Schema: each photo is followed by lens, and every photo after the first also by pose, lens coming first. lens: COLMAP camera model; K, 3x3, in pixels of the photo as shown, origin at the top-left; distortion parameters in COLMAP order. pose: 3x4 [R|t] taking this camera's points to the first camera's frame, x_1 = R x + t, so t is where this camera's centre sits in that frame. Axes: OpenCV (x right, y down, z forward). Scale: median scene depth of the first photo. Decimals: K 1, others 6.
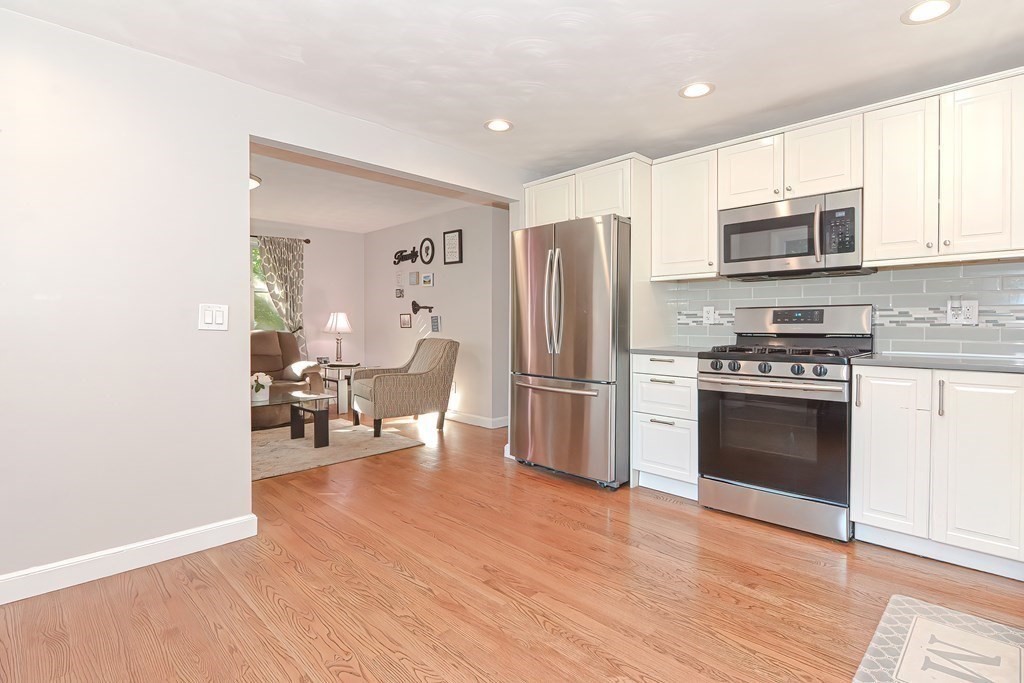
lens RADIAL K [[502.4, 0, 514.0], [0, 502.4, 332.1], [0, 0, 1]] dist [0.002159, -0.009322]
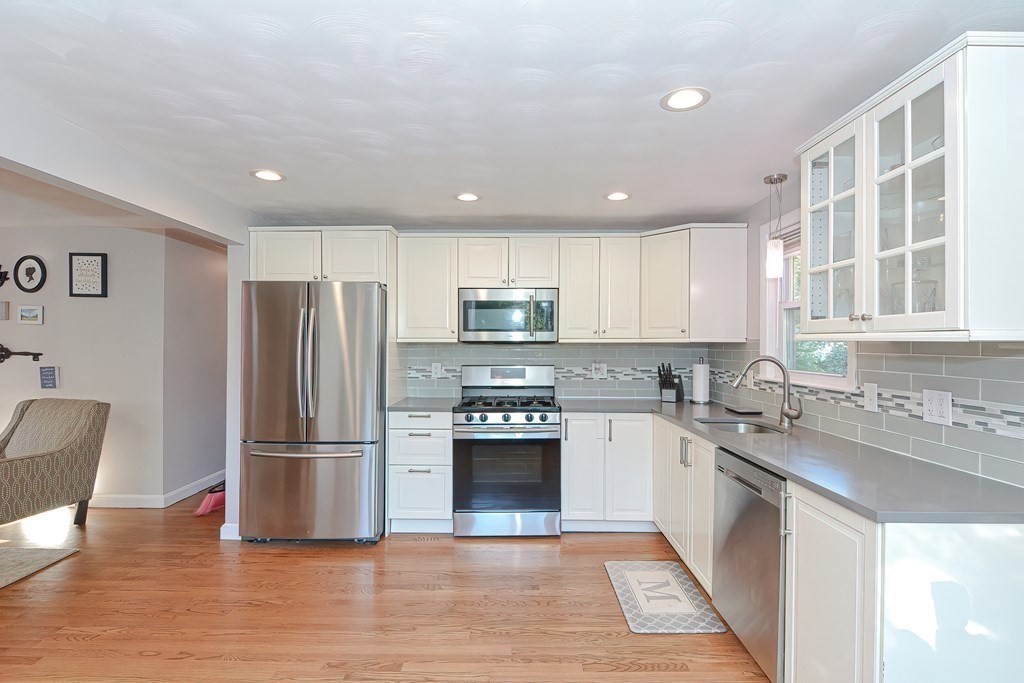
lens RADIAL K [[499.8, 0, 512.0], [0, 499.8, 341.5], [0, 0, 1]] dist [0.002970, -0.009519]
pose [[0.708343, 0.003639, 0.705859, -0.351167], [0.010534, 0.999821, -0.015726, -0.091429], [-0.705790, 0.018575, 0.708177, 0.055449]]
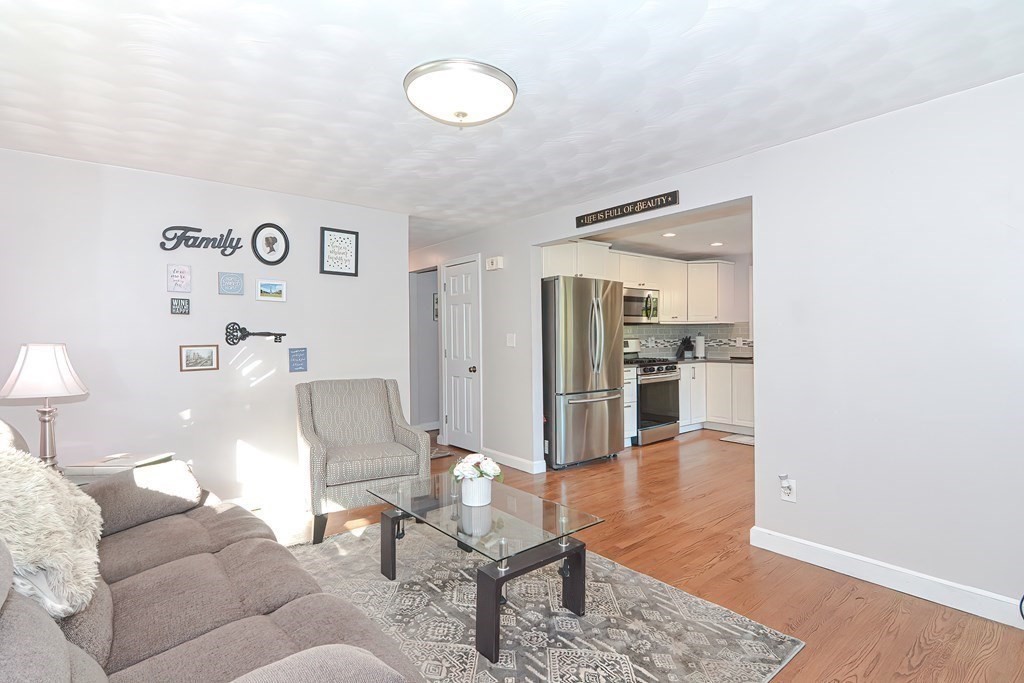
lens RADIAL K [[499.8, 0, 512.0], [0, 499.8, 341.5], [0, 0, 1]] dist [0.002970, -0.009519]
pose [[0.094815, -0.011408, 0.995430, -1.446894], [0.028319, 0.999561, 0.008758, -0.070367], [-0.995092, 0.027359, 0.095096, 1.218580]]
